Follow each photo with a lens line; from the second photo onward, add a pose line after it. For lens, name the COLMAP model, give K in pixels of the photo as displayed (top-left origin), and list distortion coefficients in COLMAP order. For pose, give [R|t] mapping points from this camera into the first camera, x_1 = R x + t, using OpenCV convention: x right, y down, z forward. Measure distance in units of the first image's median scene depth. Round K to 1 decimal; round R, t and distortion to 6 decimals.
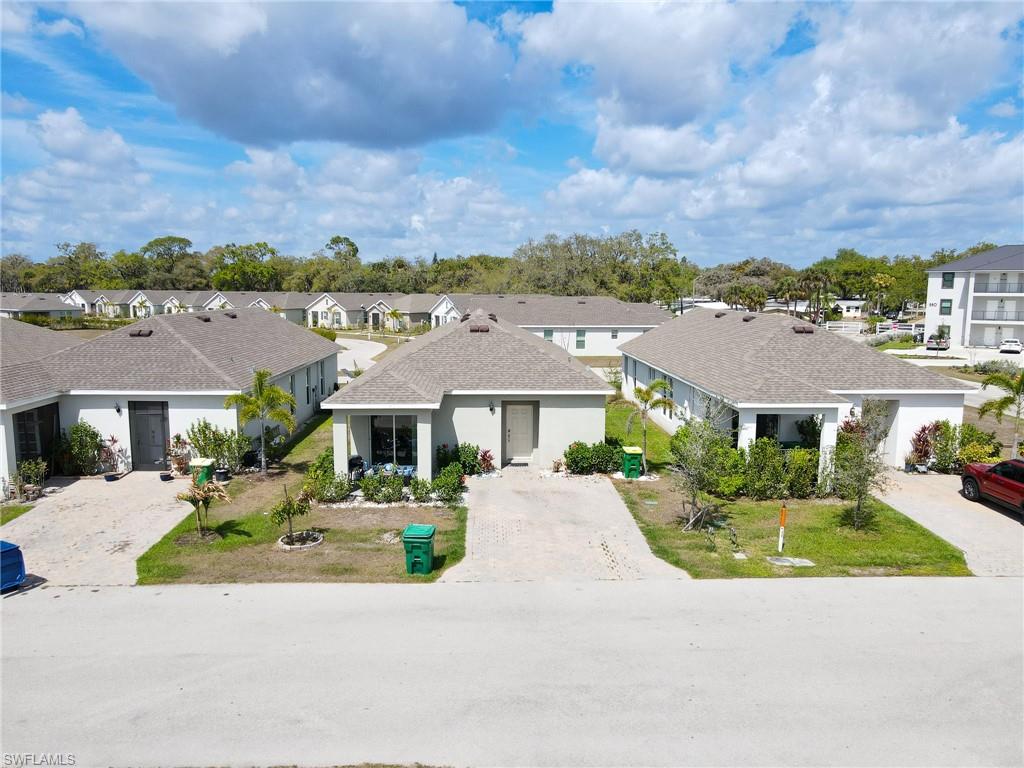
lens RADIAL K [[749.9, 0, 510.2], [0, 749.9, 384.5], [0, 0, 1]] dist [0.008364, 0.013409]
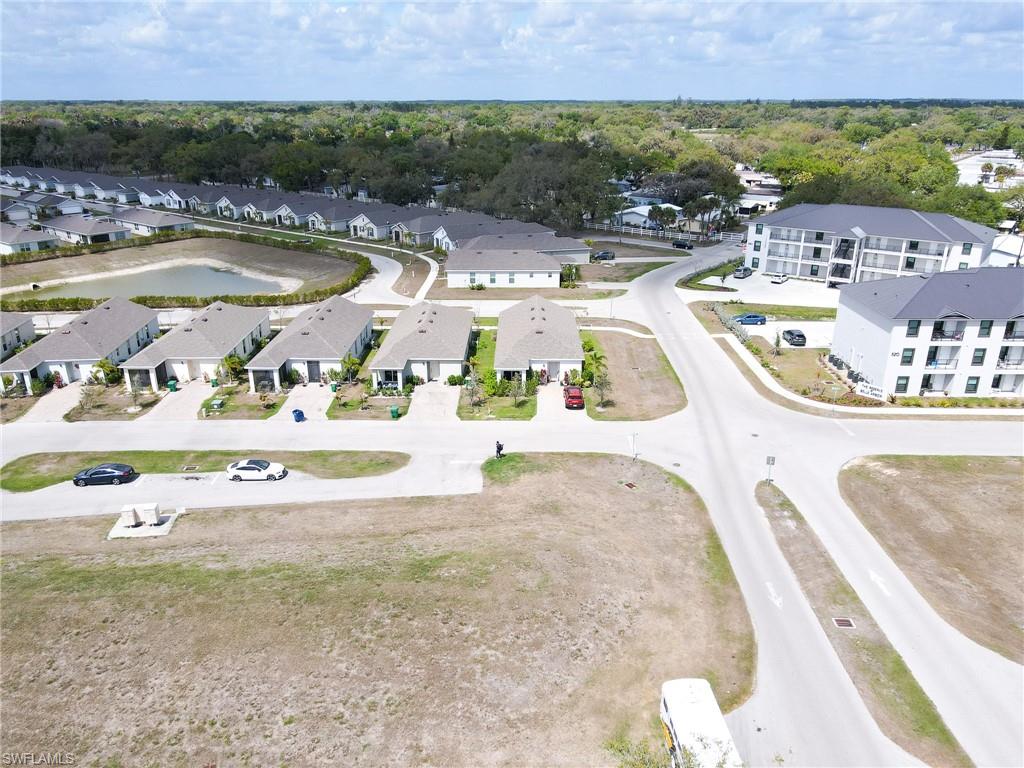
lens RADIAL K [[749.9, 0, 509.4], [0, 749.9, 382.6], [0, 0, 1]] dist [0.008364, 0.013409]
pose [[0.998730, 0.012495, -0.048808, 0.482530], [-0.001066, 0.973784, 0.227470, -0.598316], [0.050371, -0.227129, 0.972561, -2.000849]]
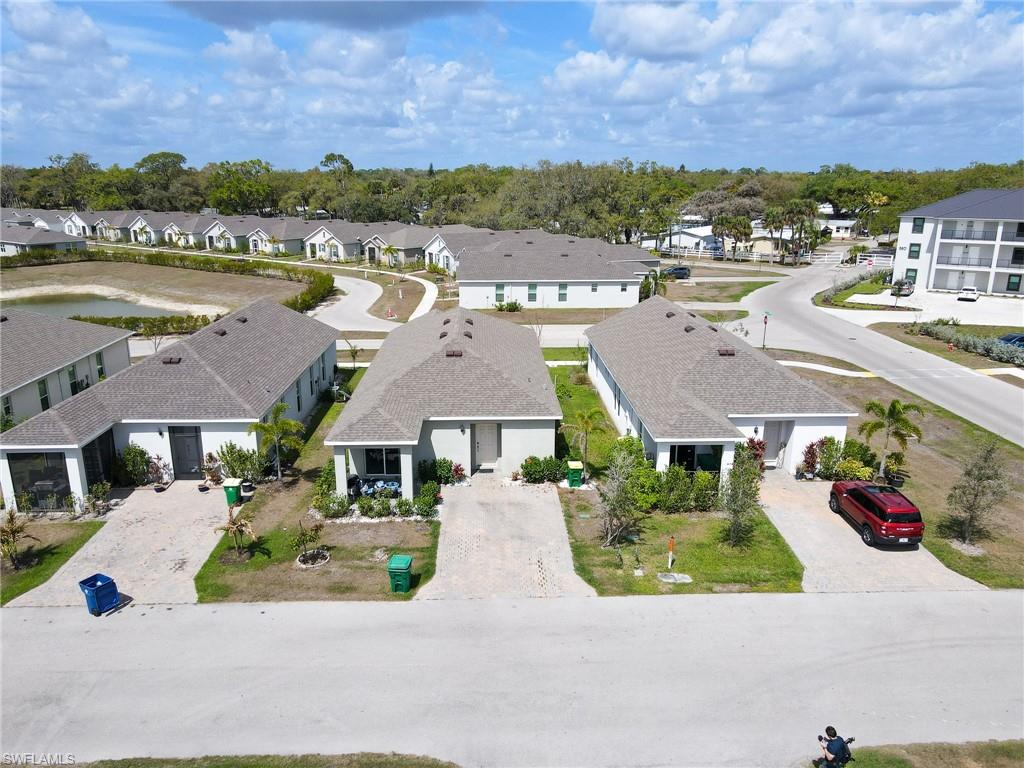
lens RADIAL K [[749.9, 0, 509.8], [0, 749.9, 385.0], [0, 0, 1]] dist [0.008364, 0.013409]
pose [[0.999995, -0.001995, -0.002313, 0.057140], [0.002297, 0.990281, 0.139065, -0.216517], [0.002013, -0.139070, 0.990281, -0.214168]]
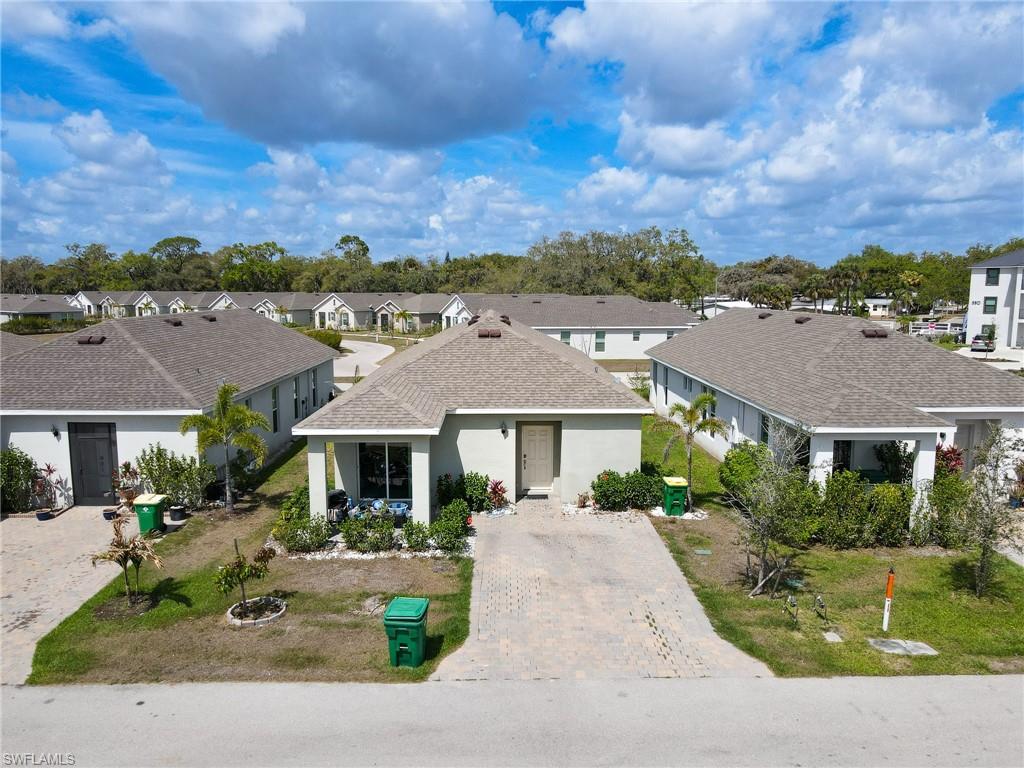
lens RADIAL K [[749.9, 0, 510.2], [0, 749.9, 384.2], [0, 0, 1]] dist [0.008364, 0.013409]
pose [[0.999834, -0.001822, -0.018133, -0.002651], [0.001820, 0.999998, -0.000156, -0.019308], [0.018133, 0.000123, 0.999836, 0.174836]]
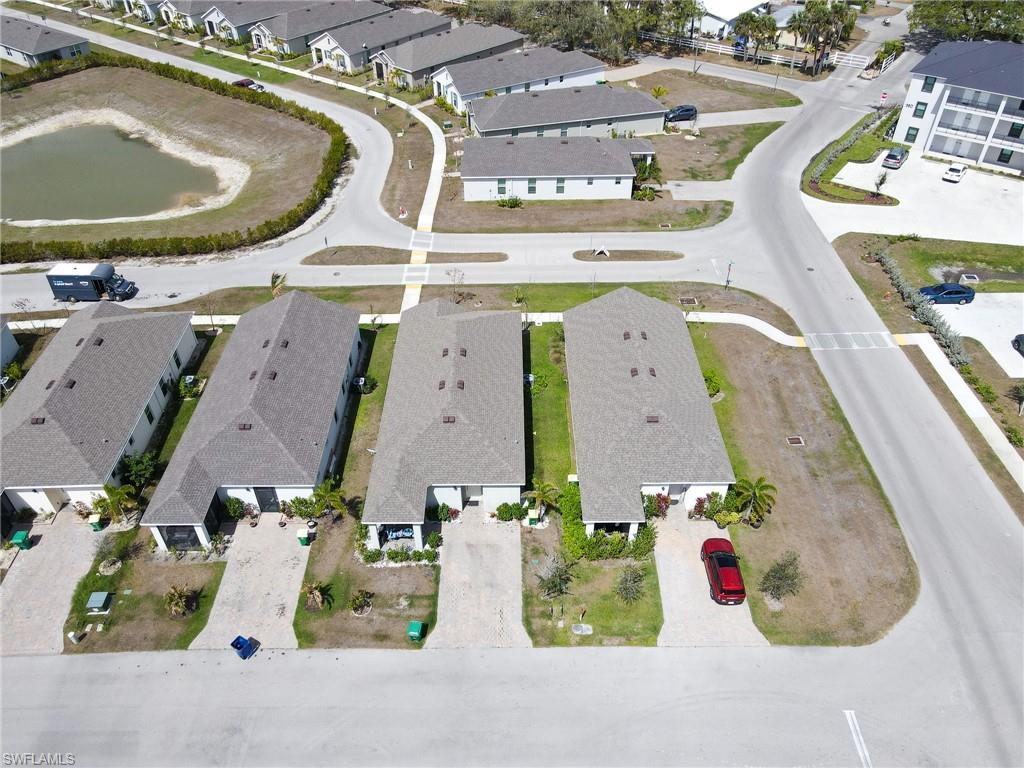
lens RADIAL K [[749.9, 0, 509.9], [0, 749.9, 385.2], [0, 0, 1]] dist [0.008364, 0.013409]
pose [[0.999344, 0.012070, -0.034140, 0.163868], [0.007921, 0.847125, 0.531334, -1.131315], [0.035334, -0.531256, 0.846474, -0.367234]]
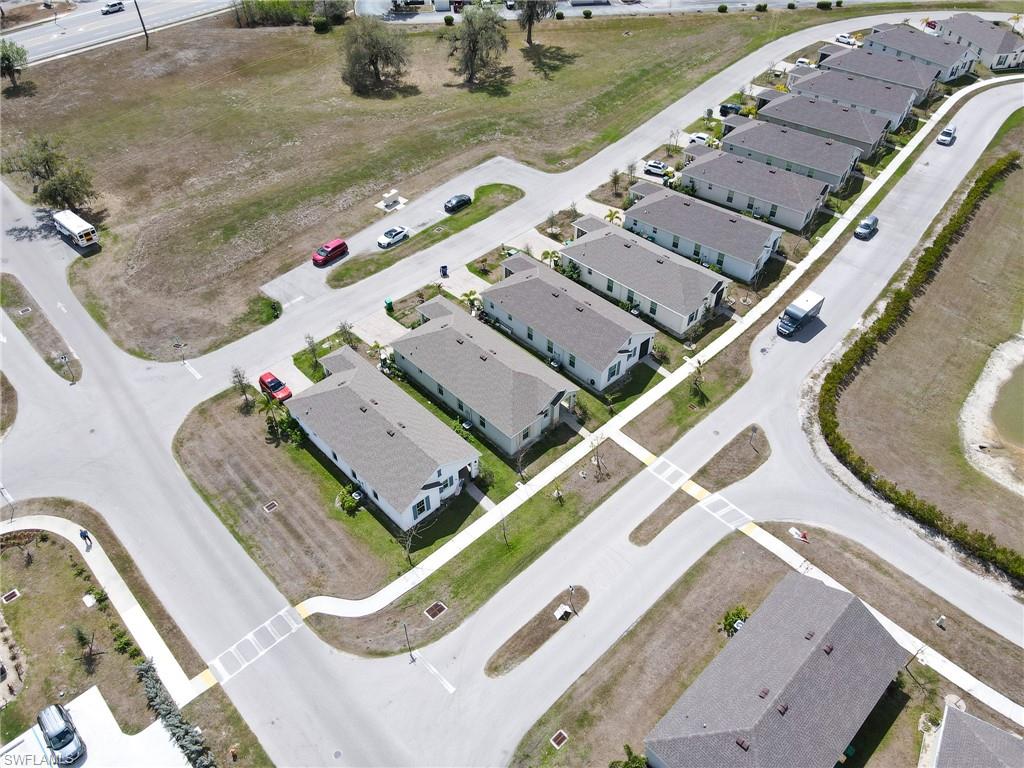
lens RADIAL K [[749.9, 0, 511.9], [0, 749.9, 385.3], [0, 0, 1]] dist [0.008364, 0.013409]
pose [[-0.746132, 0.454381, -0.486646, 1.346184], [-0.087765, 0.657420, 0.748395, -2.237810], [0.659988, 0.601112, -0.450643, 2.843841]]
